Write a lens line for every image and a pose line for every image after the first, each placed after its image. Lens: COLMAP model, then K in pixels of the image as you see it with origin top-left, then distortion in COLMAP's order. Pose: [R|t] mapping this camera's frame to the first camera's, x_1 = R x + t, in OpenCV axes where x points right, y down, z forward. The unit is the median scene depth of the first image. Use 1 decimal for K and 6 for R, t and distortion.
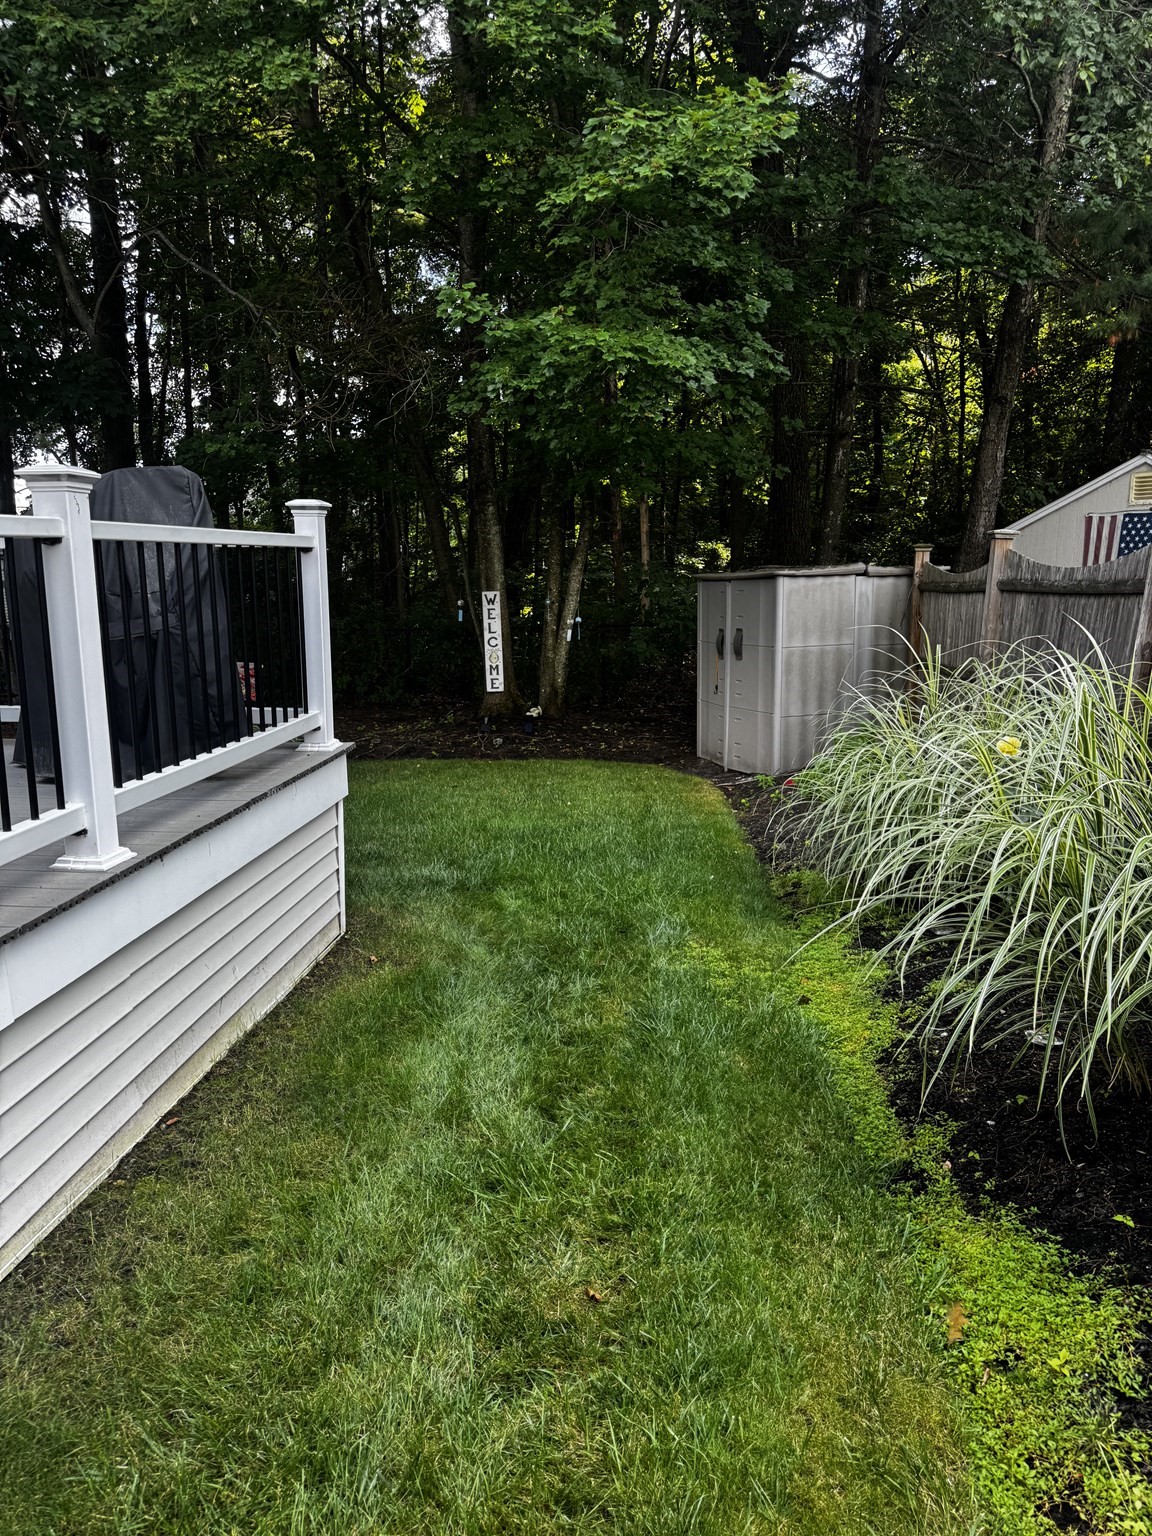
lens RADIAL K [[1054.0, 0, 568.6], [0, 1054.0, 774.2], [0, 0, 1]] dist [0.031675, -0.022147]
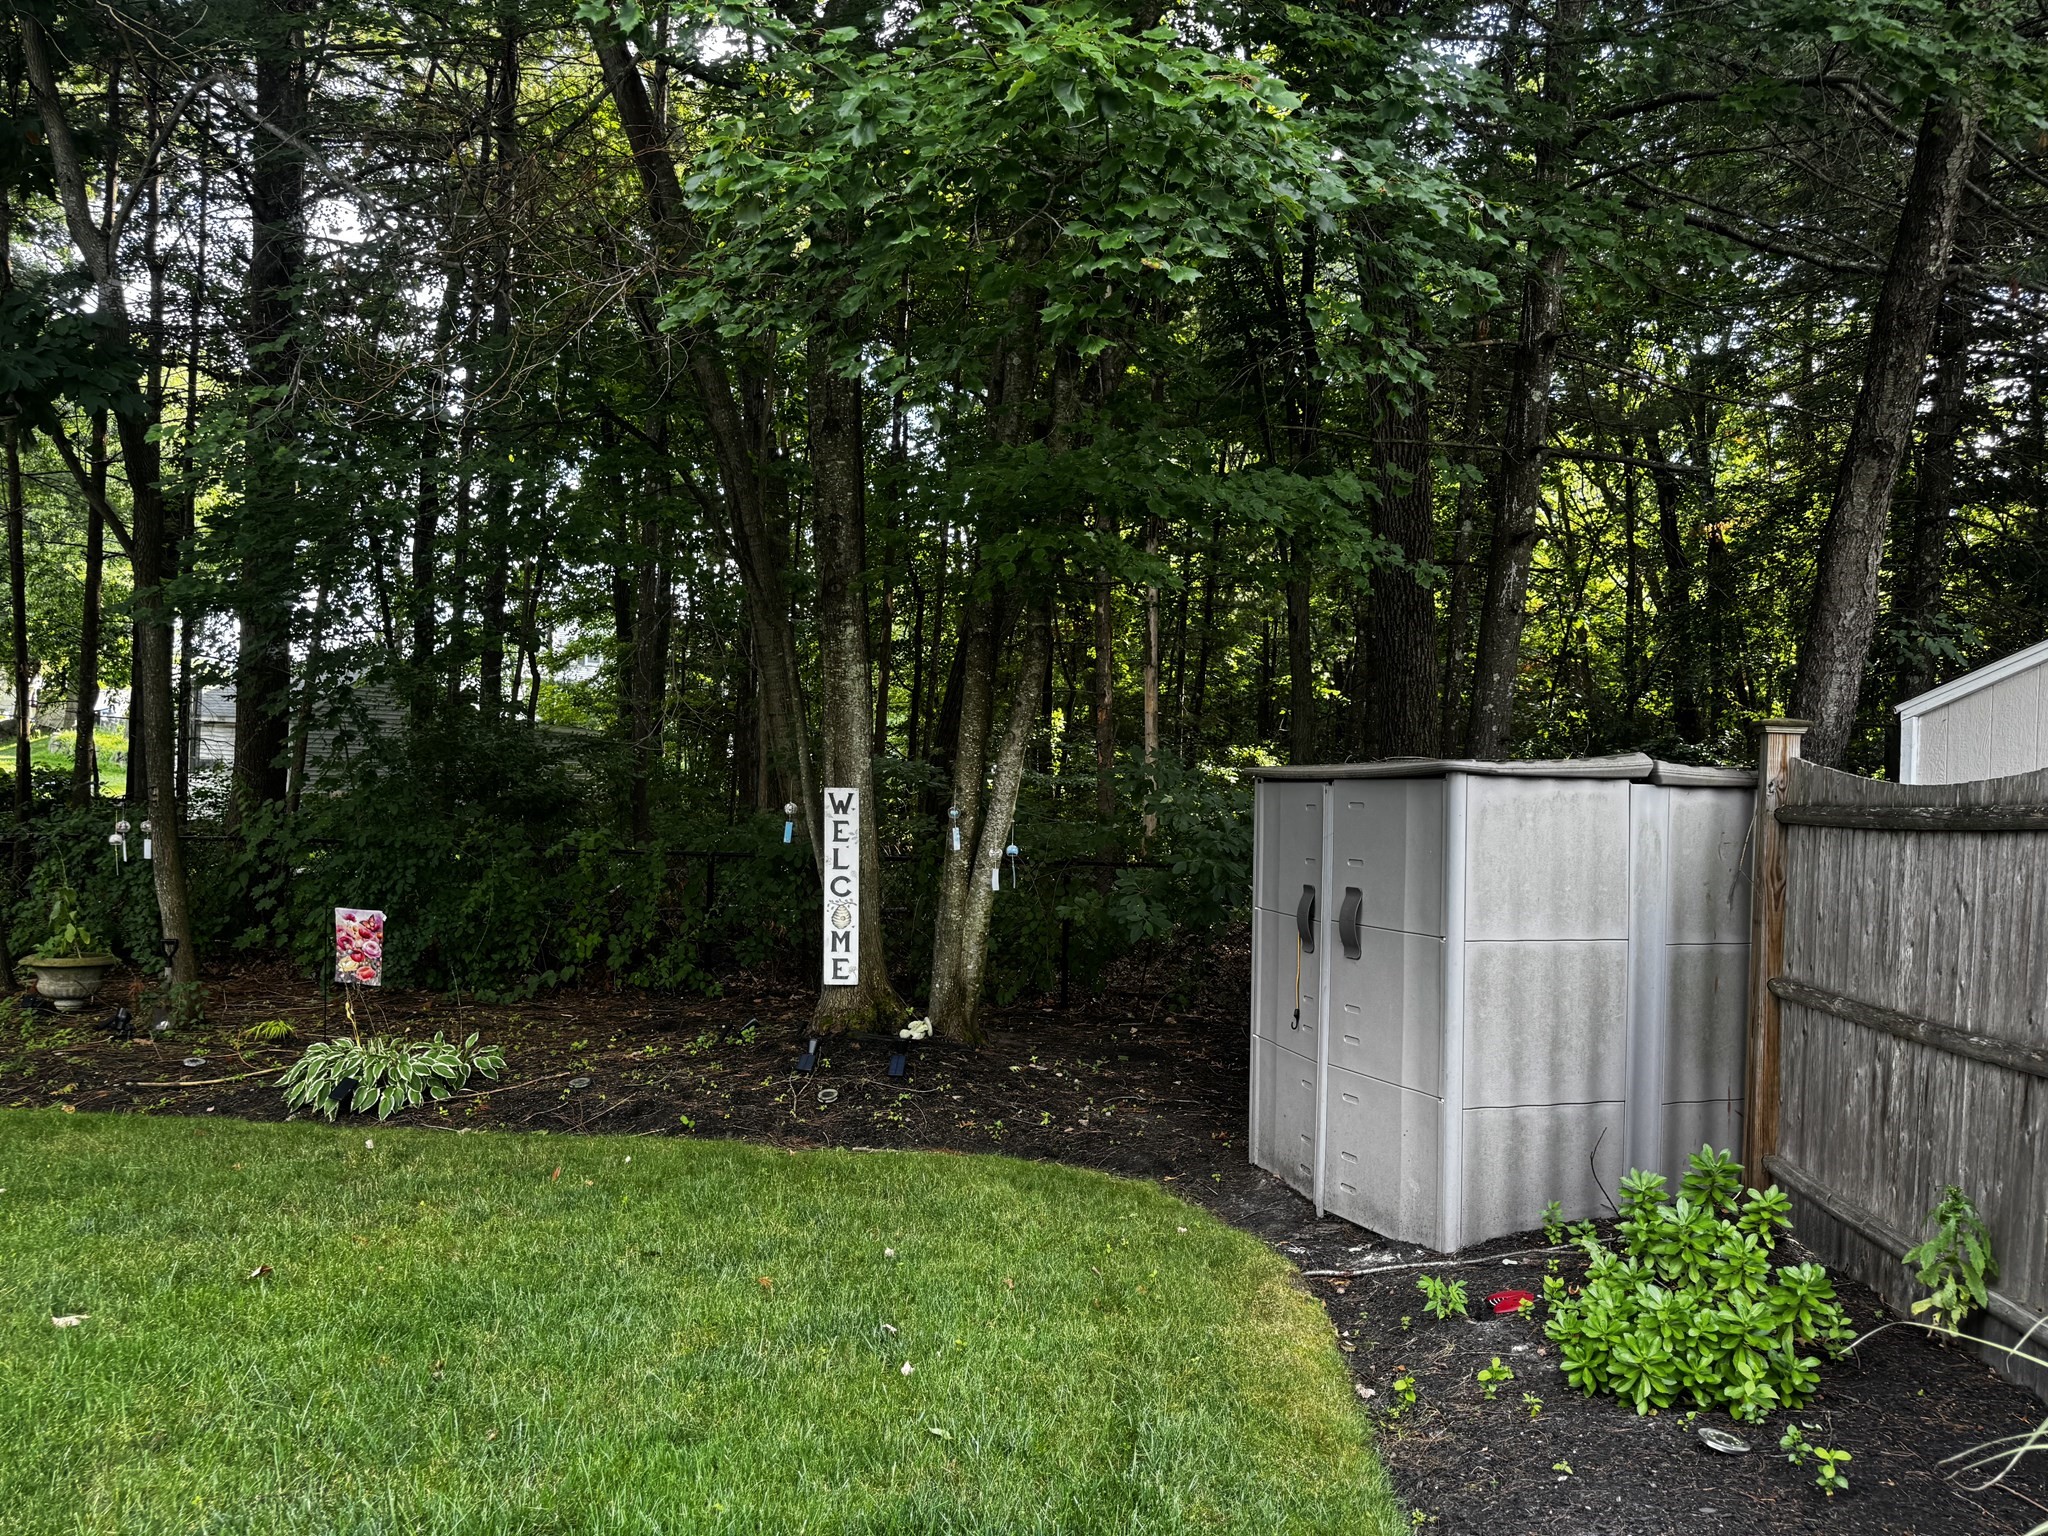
lens RADIAL K [[1405.4, 0, 1018.5], [0, 1405.4, 752.4], [0, 0, 1]] dist [0.031675, -0.022147]
pose [[0.998687, 0.044083, -0.026099, 0.028129], [-0.048577, 0.976676, -0.209151, -0.052124], [0.016270, 0.210144, 0.977535, 0.335916]]
